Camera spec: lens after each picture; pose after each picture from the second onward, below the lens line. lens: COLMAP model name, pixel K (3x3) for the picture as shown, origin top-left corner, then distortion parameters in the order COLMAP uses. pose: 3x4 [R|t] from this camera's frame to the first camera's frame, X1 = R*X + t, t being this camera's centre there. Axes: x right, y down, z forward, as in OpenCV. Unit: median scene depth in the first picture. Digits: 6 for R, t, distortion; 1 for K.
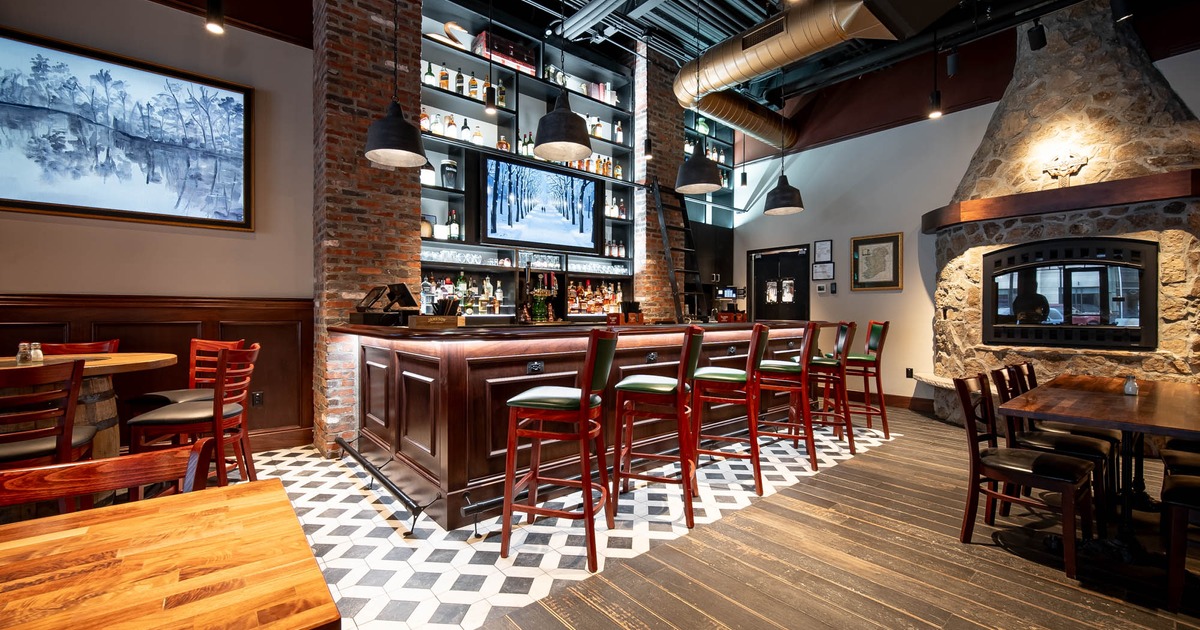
lens RADIAL K [[478.8, 0, 595.2], [0, 478.8, 317.4], [0, 0, 1]] dist [-0.000604, -0.000160]
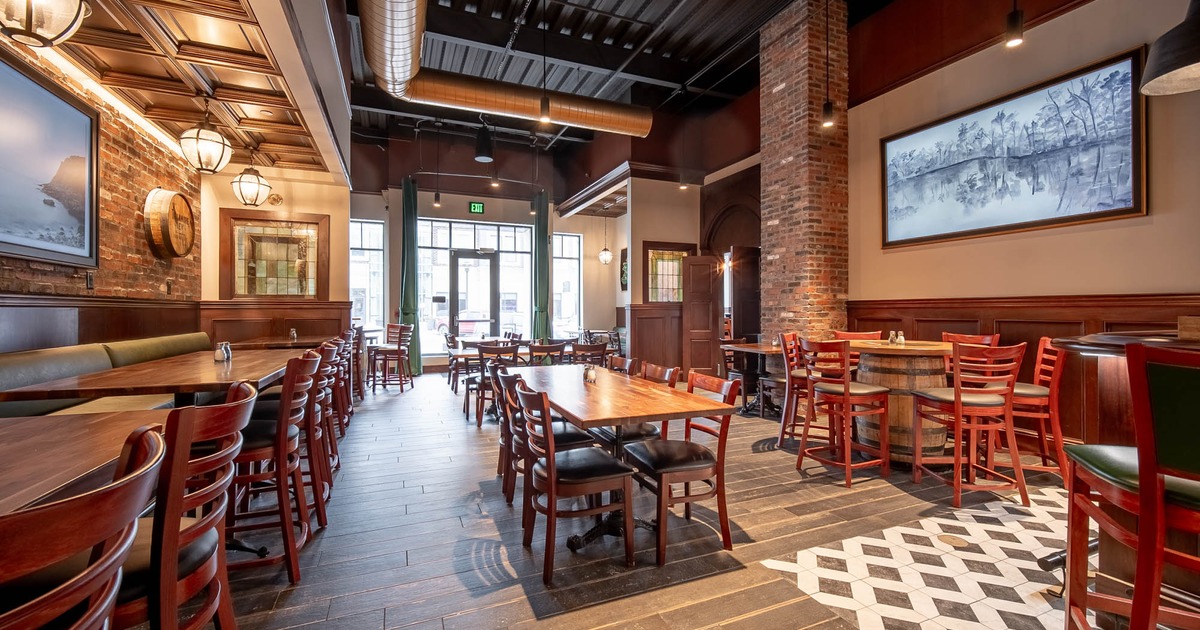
lens RADIAL K [[478.8, 0, 595.2], [0, 478.8, 317.4], [0, 0, 1]] dist [-0.000604, -0.000160]
pose [[-0.293067, 0.011358, -0.956024, 0.412193], [-0.009217, 0.999849, 0.014704, -0.003939], [0.956047, 0.013121, -0.292918, 0.361561]]
